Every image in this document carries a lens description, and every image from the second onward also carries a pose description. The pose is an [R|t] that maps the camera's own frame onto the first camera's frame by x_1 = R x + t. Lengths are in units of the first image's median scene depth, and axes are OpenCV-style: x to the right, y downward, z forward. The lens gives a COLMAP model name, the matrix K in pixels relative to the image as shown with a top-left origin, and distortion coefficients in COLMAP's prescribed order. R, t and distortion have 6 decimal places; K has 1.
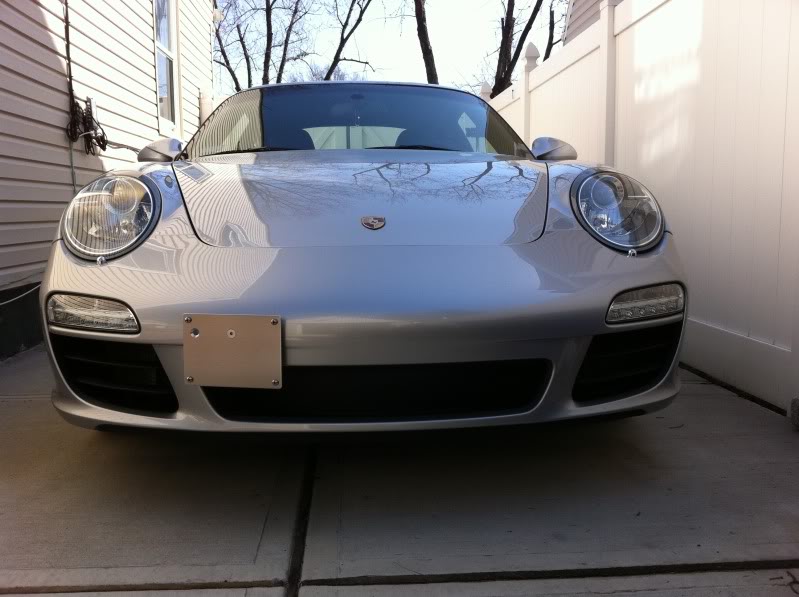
lens RADIAL K [[755.1, 0, 399.5], [0, 755.1, 298.5], [0, 0, 1]] dist [-0.003757, -0.186406]
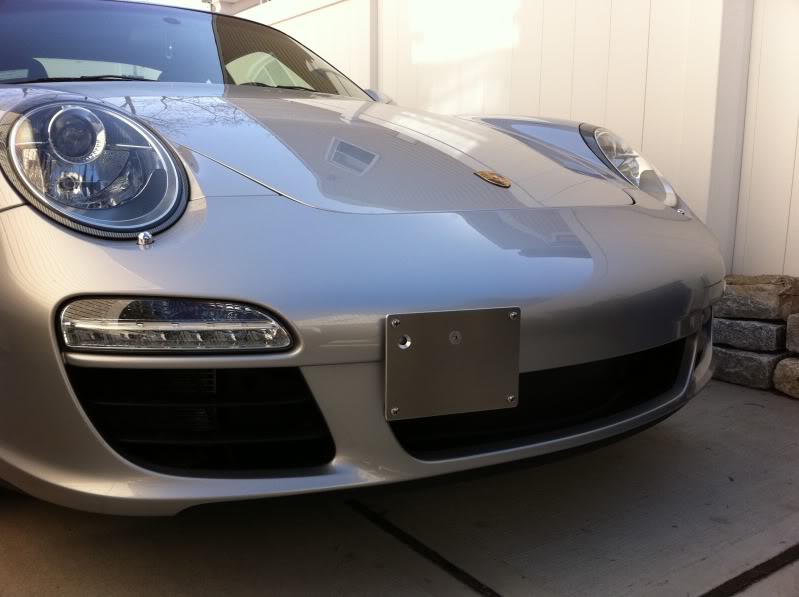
lens RADIAL K [[731.3, 0, 399.5], [0, 731.3, 298.5], [0, 0, 1]] dist [-0.001569, -0.003445]
pose [[0.861310, -0.066319, 0.503733, -0.525852], [0.038075, 0.997082, 0.066168, -0.033682], [-0.506652, -0.037811, 0.861321, 0.382195]]
